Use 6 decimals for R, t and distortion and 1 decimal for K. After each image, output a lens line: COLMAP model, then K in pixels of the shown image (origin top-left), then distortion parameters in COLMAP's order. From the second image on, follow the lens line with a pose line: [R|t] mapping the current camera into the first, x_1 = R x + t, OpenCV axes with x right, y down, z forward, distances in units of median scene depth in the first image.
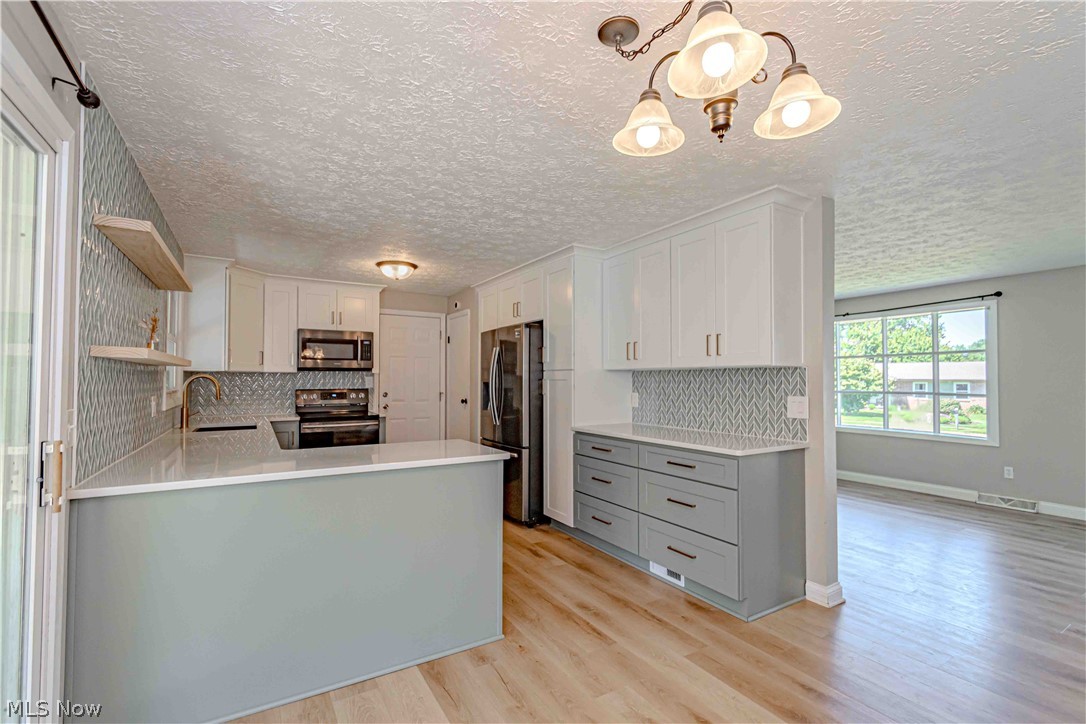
lens RADIAL K [[470.9, 0, 547.7], [0, 470.9, 369.6], [0, 0, 1]] dist [-0.004590, -0.000700]
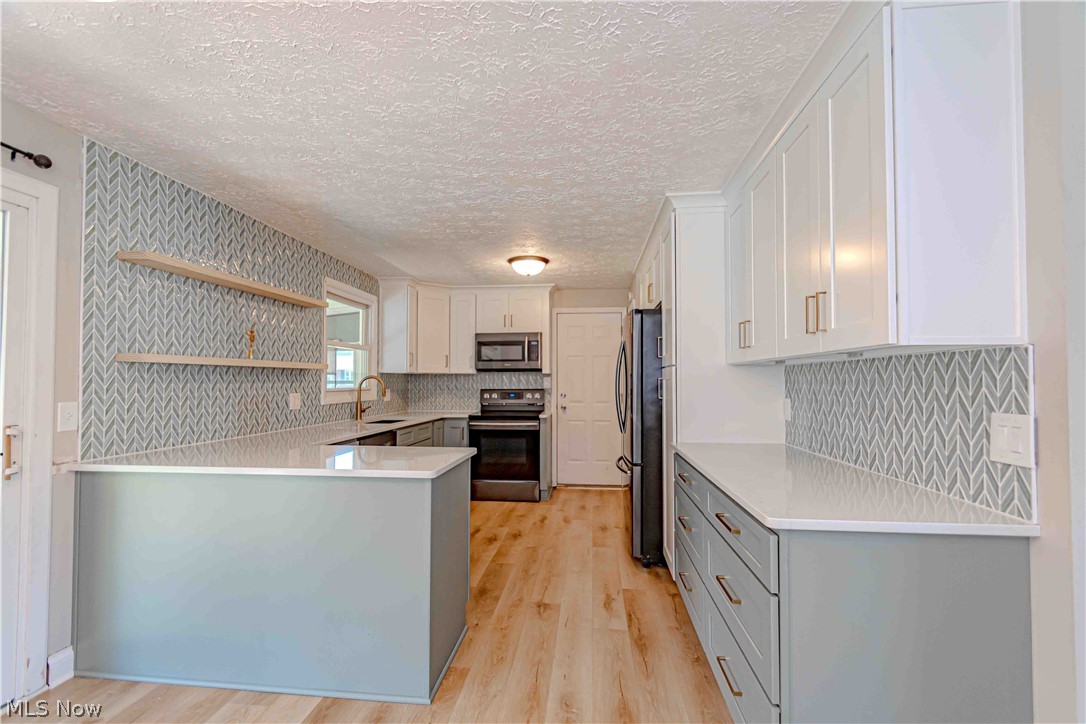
lens RADIAL K [[470.9, 0, 545.1], [0, 470.9, 368.3], [0, 0, 1]] dist [-0.004590, -0.000700]
pose [[0.802288, -0.017076, -0.596693, 0.344297], [0.013800, 0.999854, -0.010058, 0.009992], [0.596778, -0.000165, 0.802406, 0.304730]]
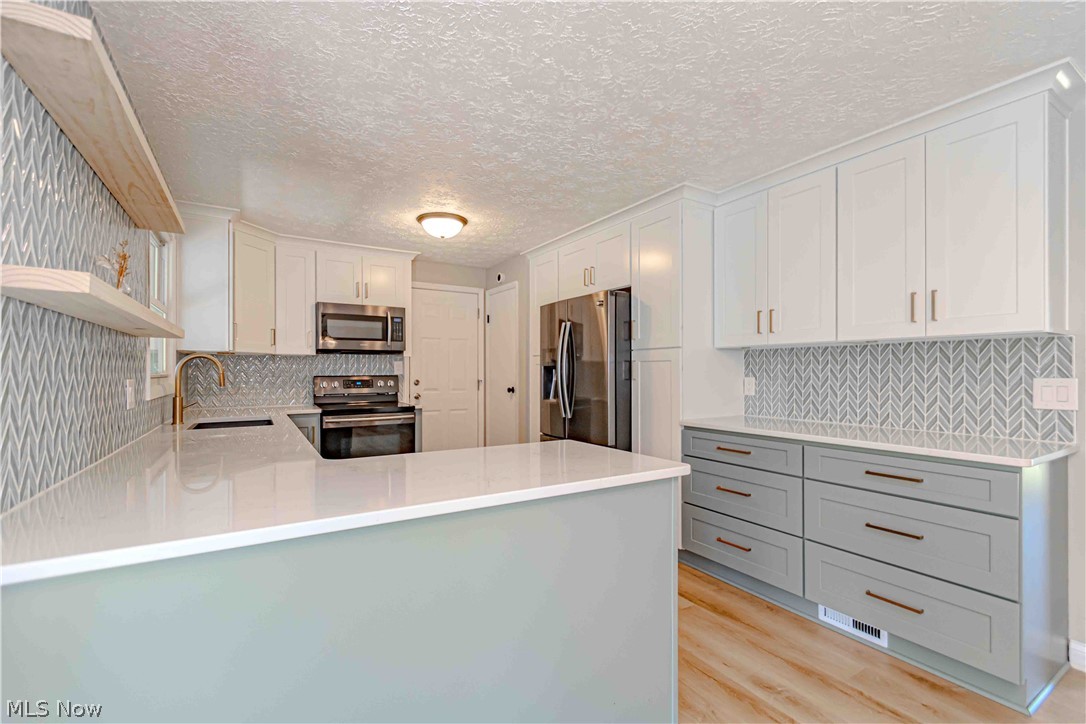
lens RADIAL K [[470.9, 0, 549.2], [0, 470.9, 369.5], [0, 0, 1]] dist [-0.004590, -0.000700]
pose [[0.999997, -0.001330, 0.002223, -0.172227], [0.001290, 0.999840, 0.017819, 0.023613], [-0.002246, -0.017816, 0.999839, 0.236848]]
